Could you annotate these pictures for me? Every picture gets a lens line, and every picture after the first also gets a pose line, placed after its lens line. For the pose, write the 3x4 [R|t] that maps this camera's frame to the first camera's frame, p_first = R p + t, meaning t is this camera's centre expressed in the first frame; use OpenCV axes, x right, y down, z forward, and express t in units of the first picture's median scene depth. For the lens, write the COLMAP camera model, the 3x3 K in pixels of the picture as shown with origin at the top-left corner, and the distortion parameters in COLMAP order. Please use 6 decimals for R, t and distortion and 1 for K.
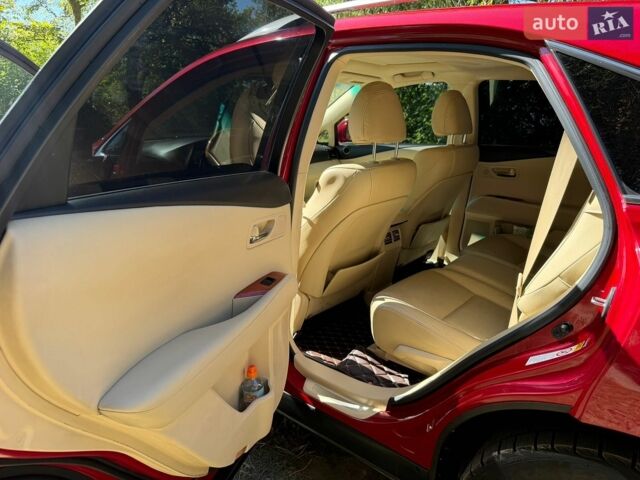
lens RADIAL K [[463.8, 0, 320.0], [0, 463.8, 240.0], [0, 0, 1]] dist [0.044223, -0.003266]
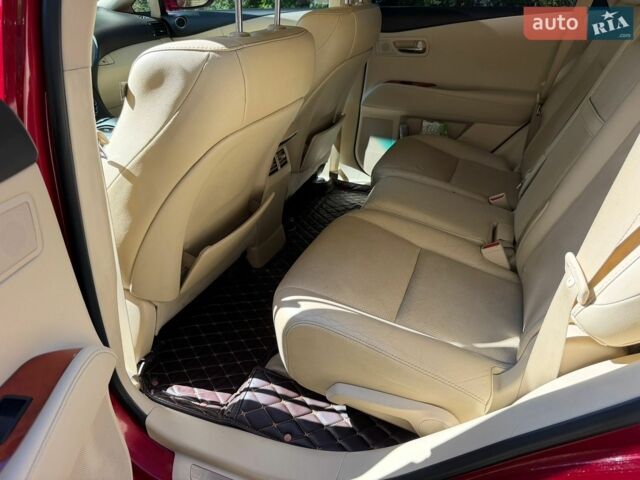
lens RADIAL K [[463.8, 0, 320.0], [0, 463.8, 240.0], [0, 0, 1]] dist [0.044223, -0.003266]
pose [[0.949100, -0.163327, 0.269319, 0.022368], [0.097232, 0.965217, 0.242698, -0.058078], [-0.299591, -0.204158, 0.931968, 0.393031]]
